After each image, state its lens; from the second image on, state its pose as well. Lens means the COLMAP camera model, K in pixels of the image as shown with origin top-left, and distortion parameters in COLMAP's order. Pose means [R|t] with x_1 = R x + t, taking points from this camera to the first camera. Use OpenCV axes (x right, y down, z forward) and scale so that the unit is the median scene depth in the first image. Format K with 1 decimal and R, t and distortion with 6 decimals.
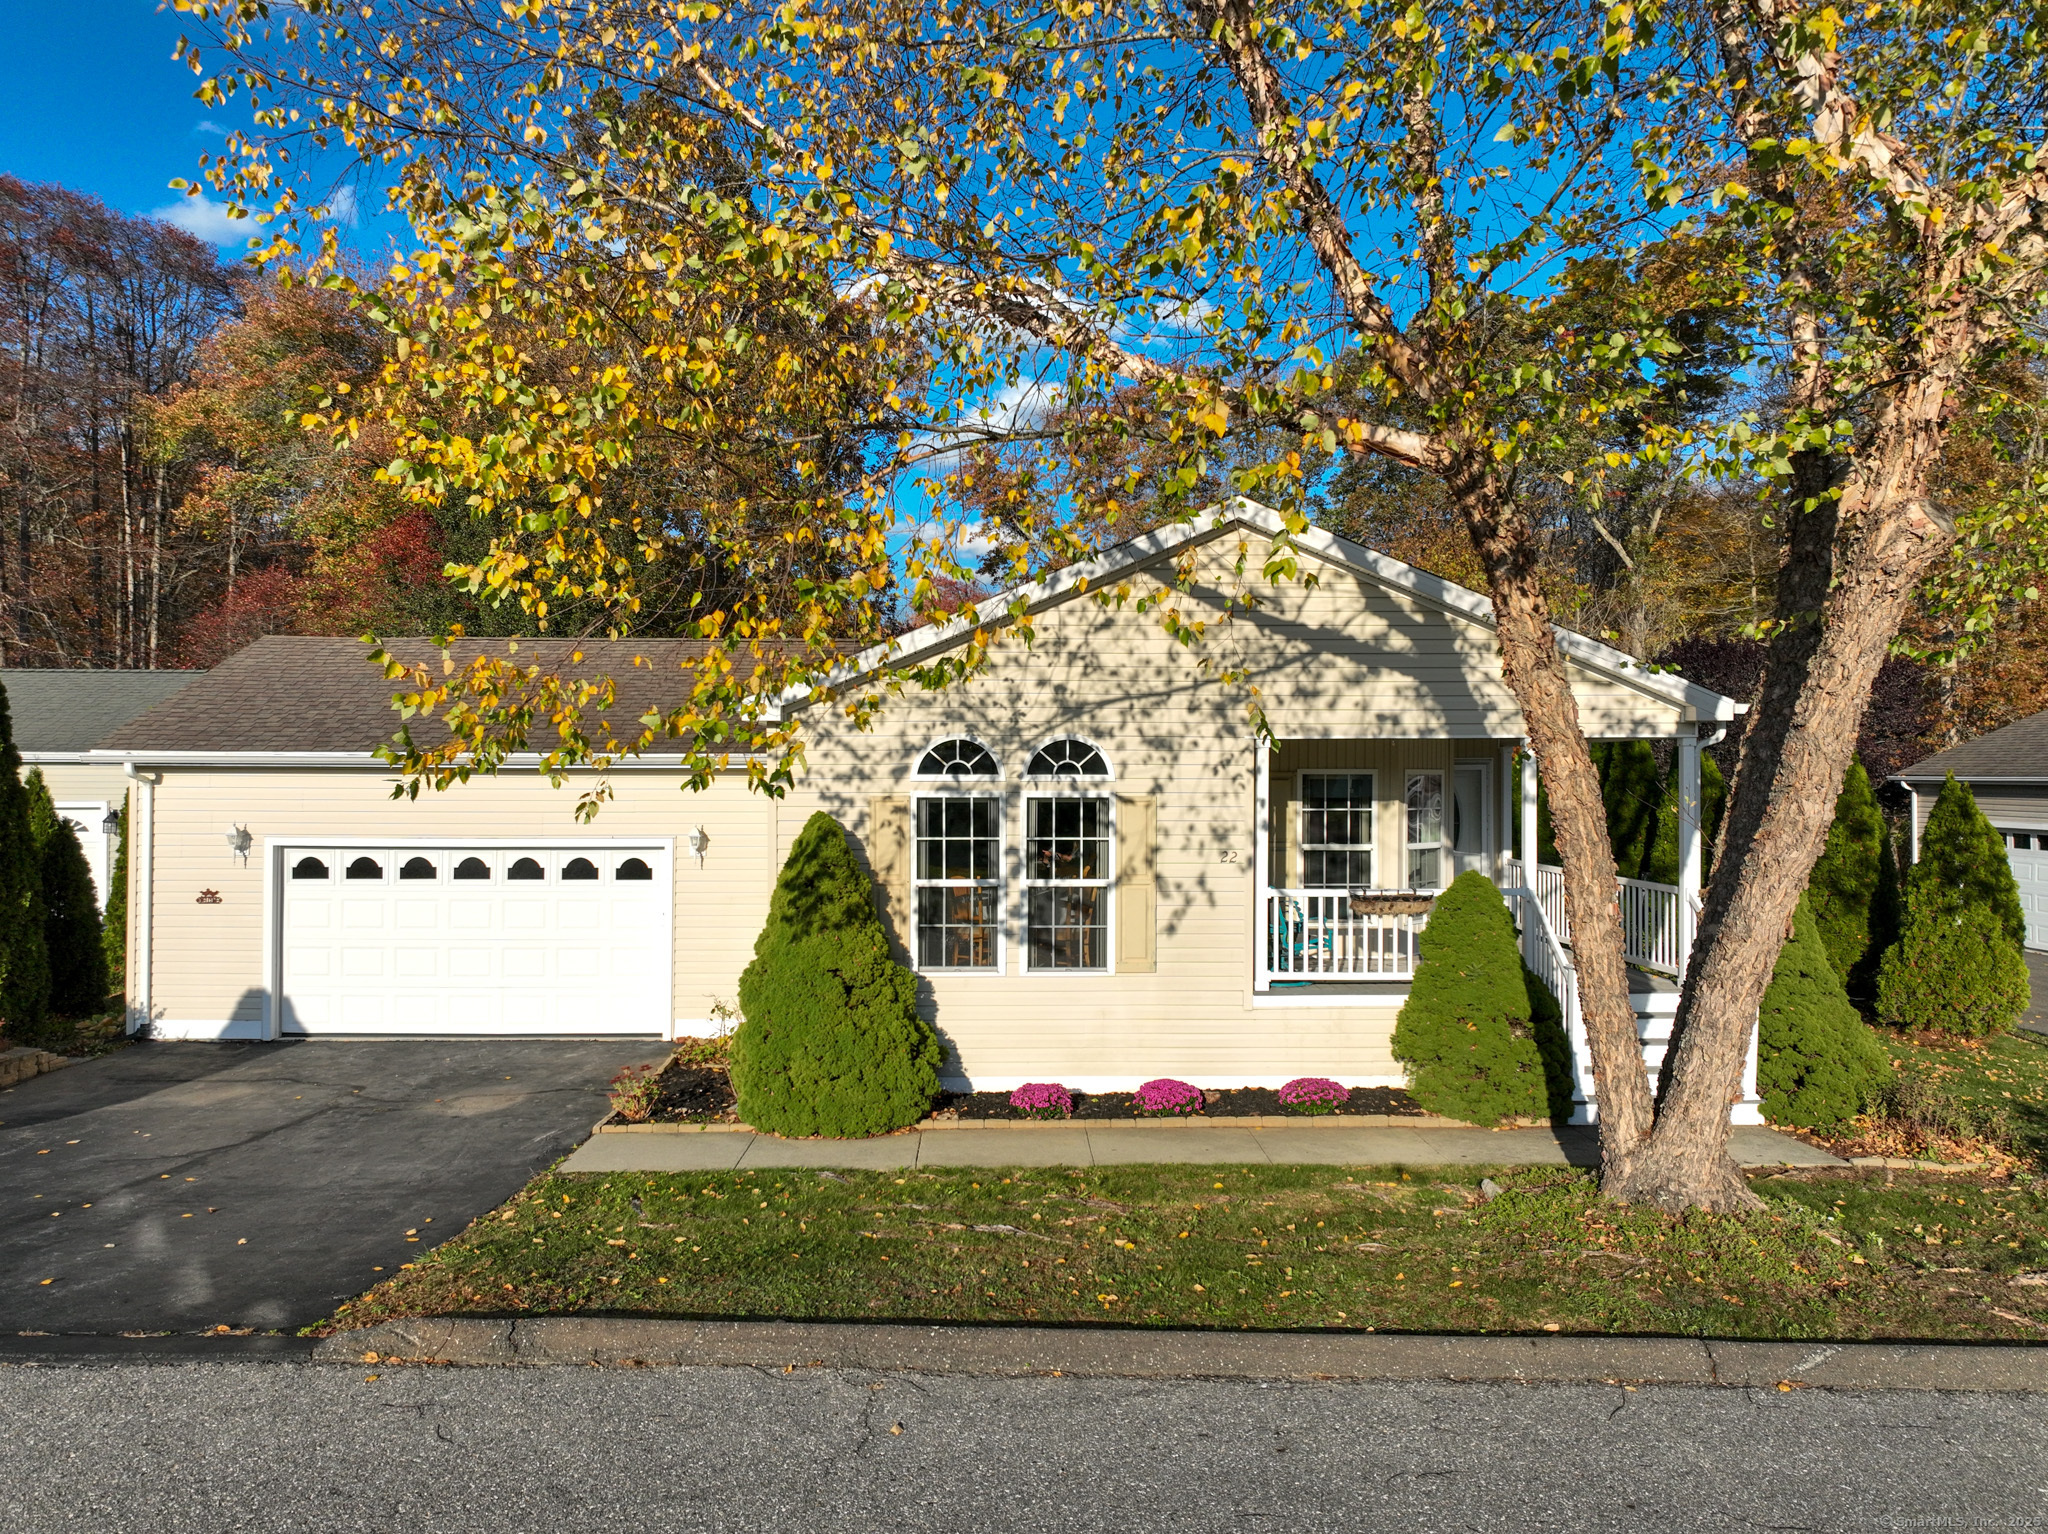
lens RADIAL K [[1463.2, 0, 1011.3], [0, 1463.2, 771.8], [0, 0, 1]] dist [-0.010399, 0.006617]
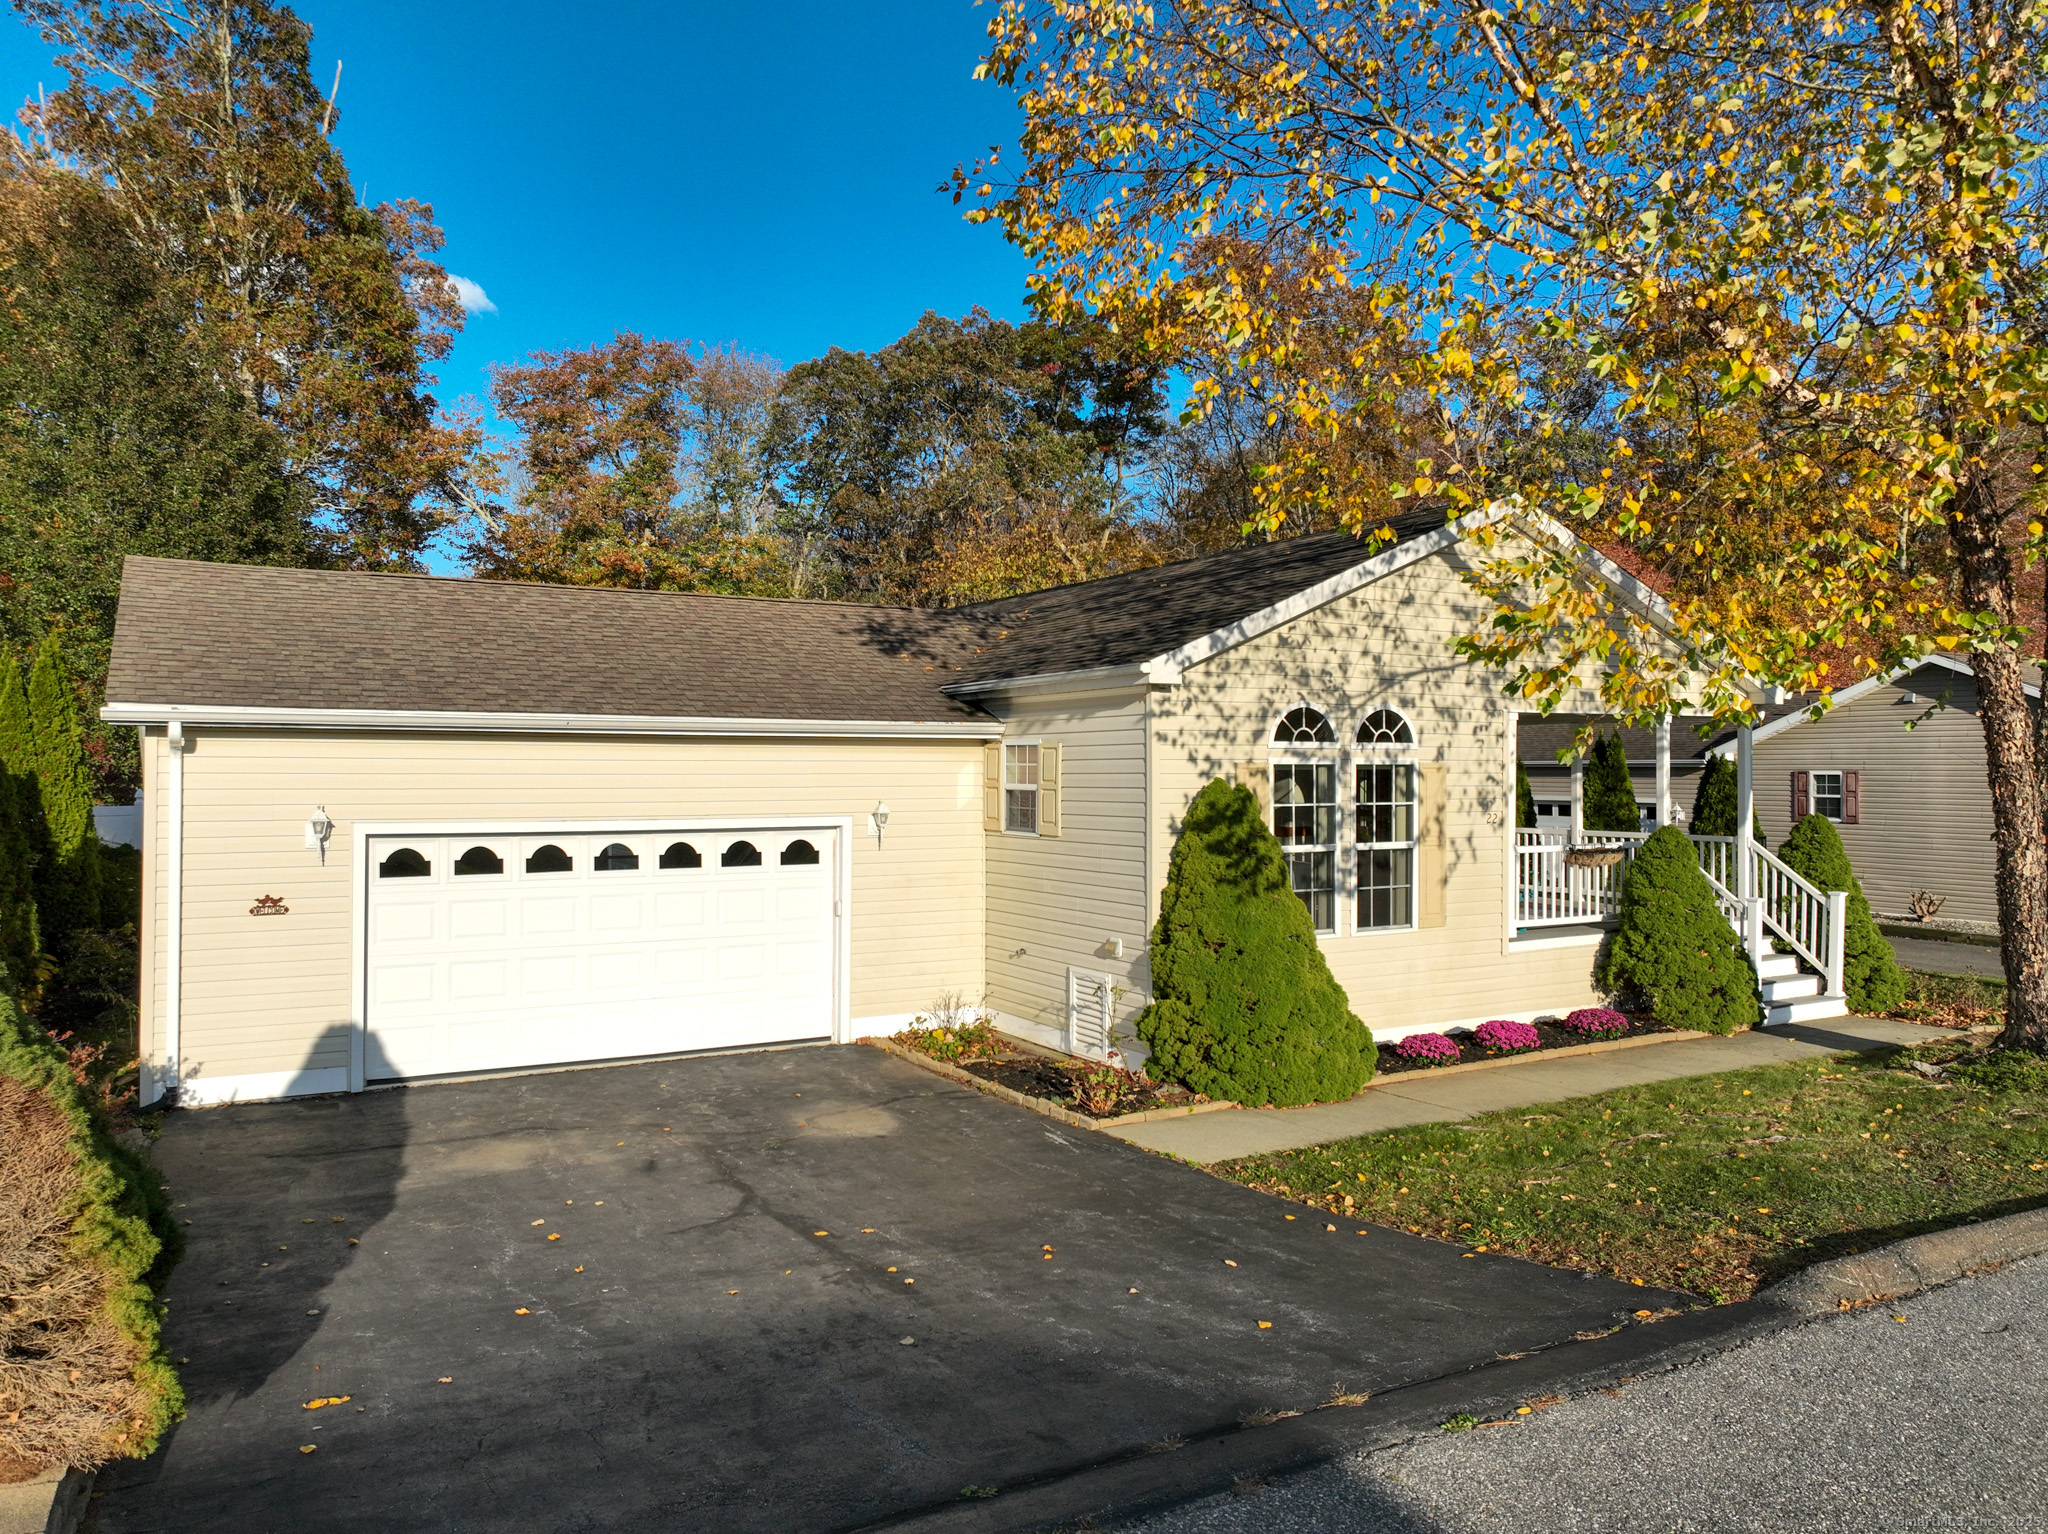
lens RADIAL K [[1463.2, 0, 1025.0], [0, 1463.2, 779.4], [0, 0, 1]] dist [-0.010399, 0.006617]
pose [[0.873005, -0.004220, 0.487693, -0.699155], [0.001726, 0.999983, 0.005563, 0.022437], [-0.487709, -0.004015, 0.872997, 0.207406]]
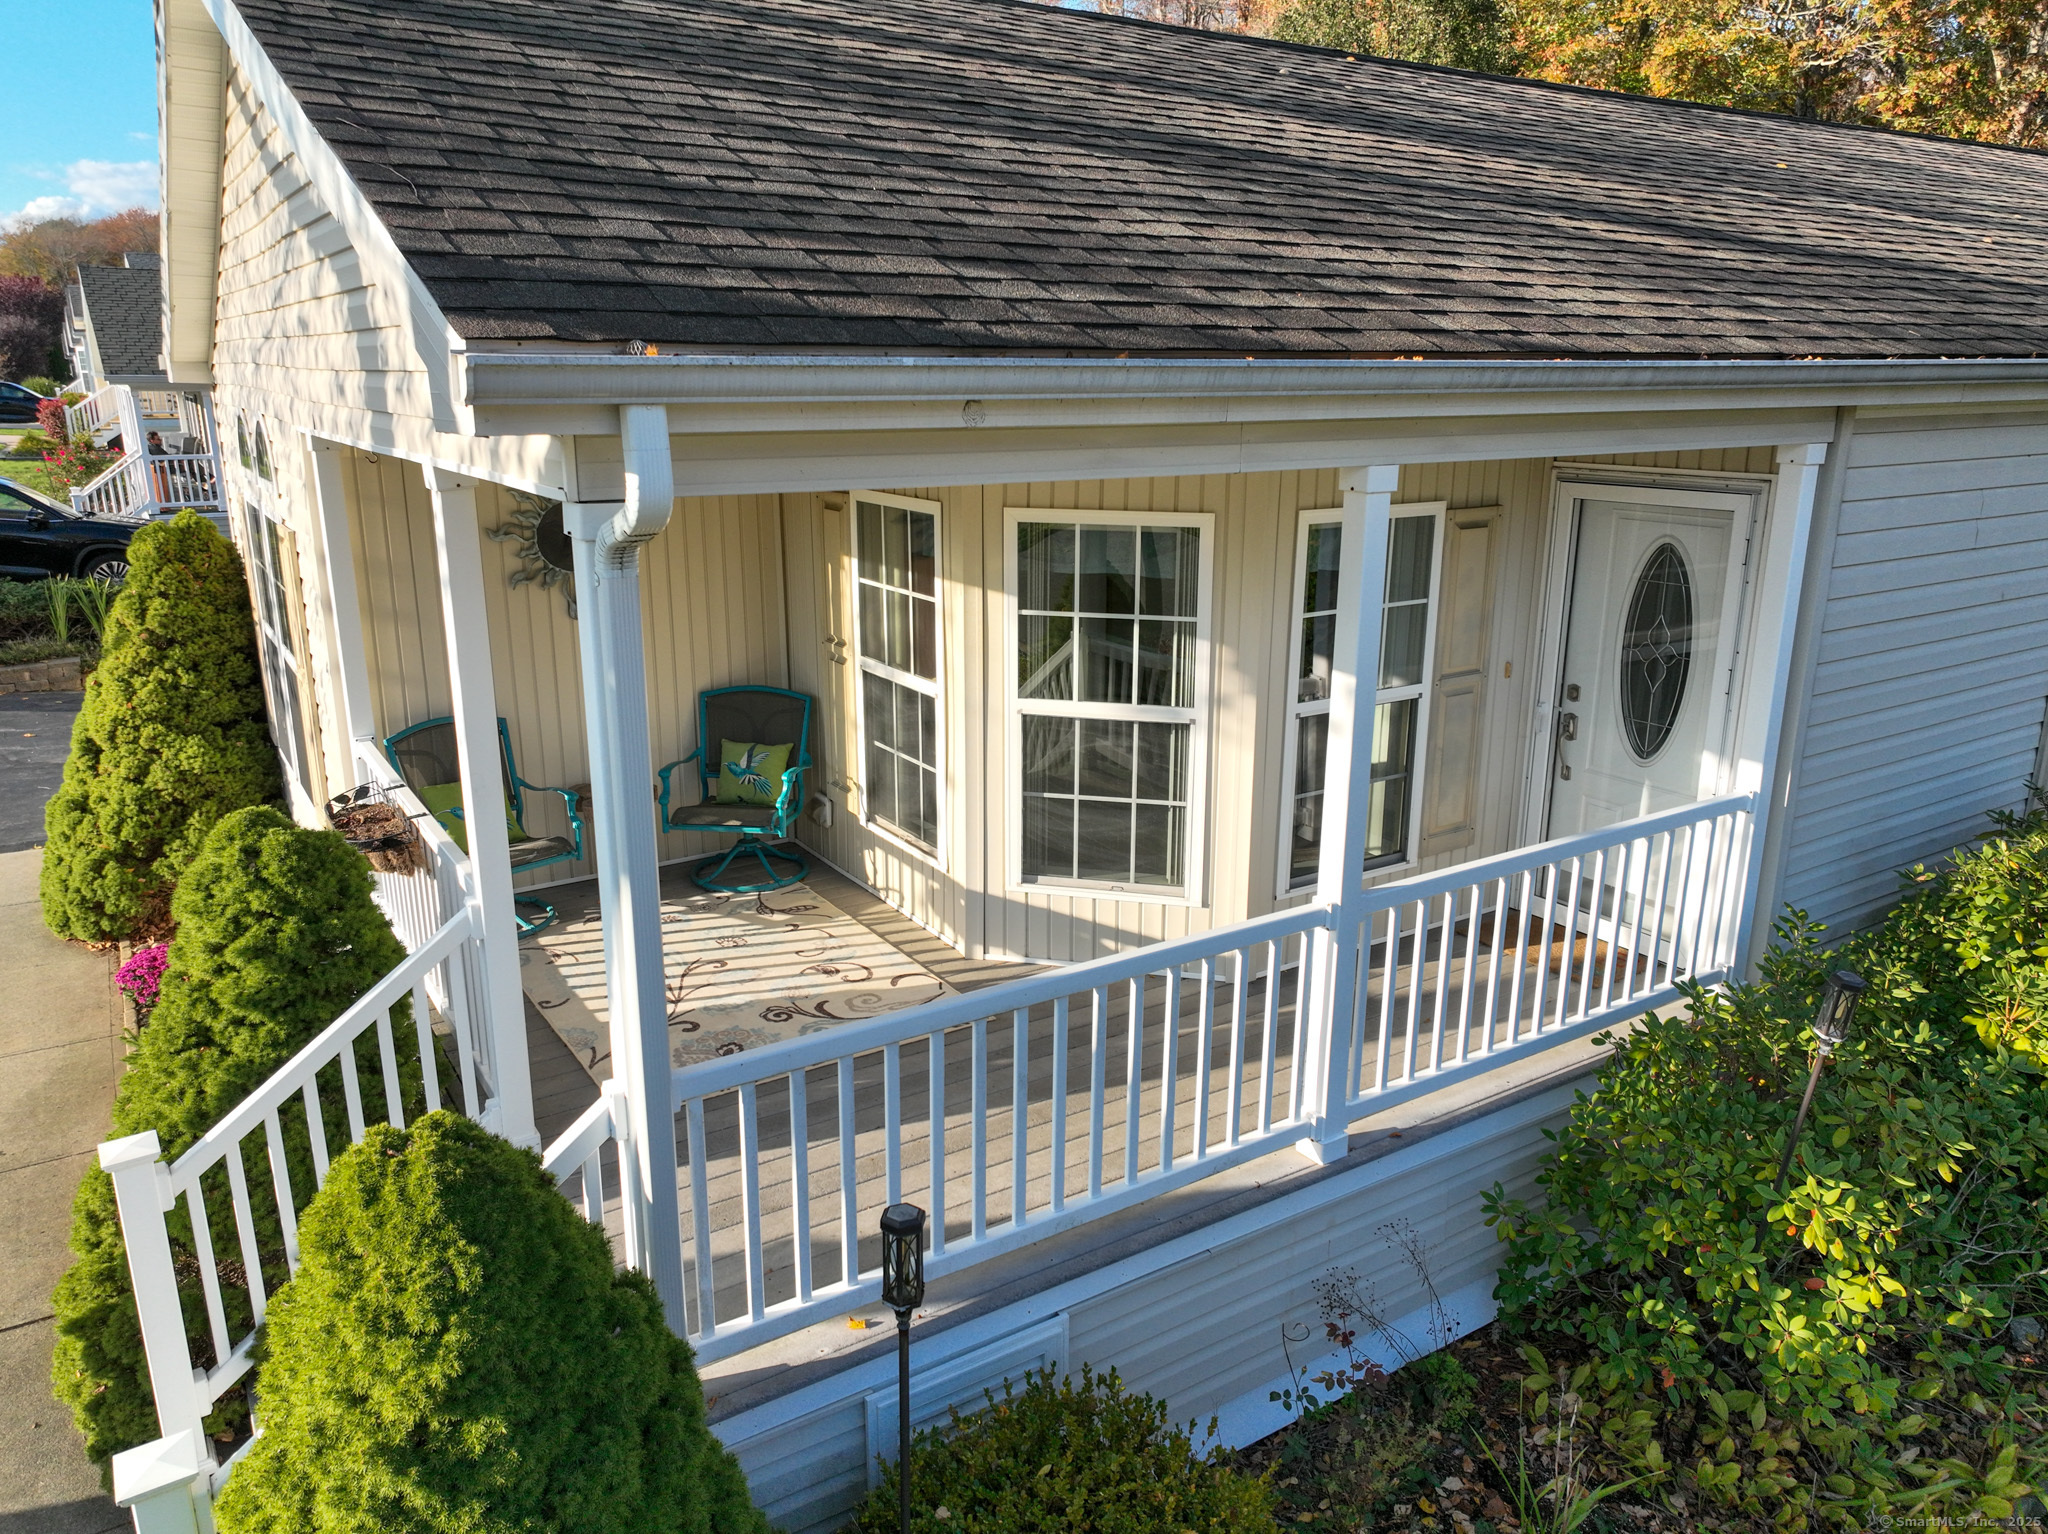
lens RADIAL K [[1463.2, 0, 1018.0], [0, 1463.2, 772.5], [0, 0, 1]] dist [-0.010399, 0.006617]
pose [[0.520760, 0.233829, -0.821056, 0.705464], [-0.003816, 0.962386, 0.271658, -0.045210], [0.853695, -0.138336, 0.502064, 0.944302]]
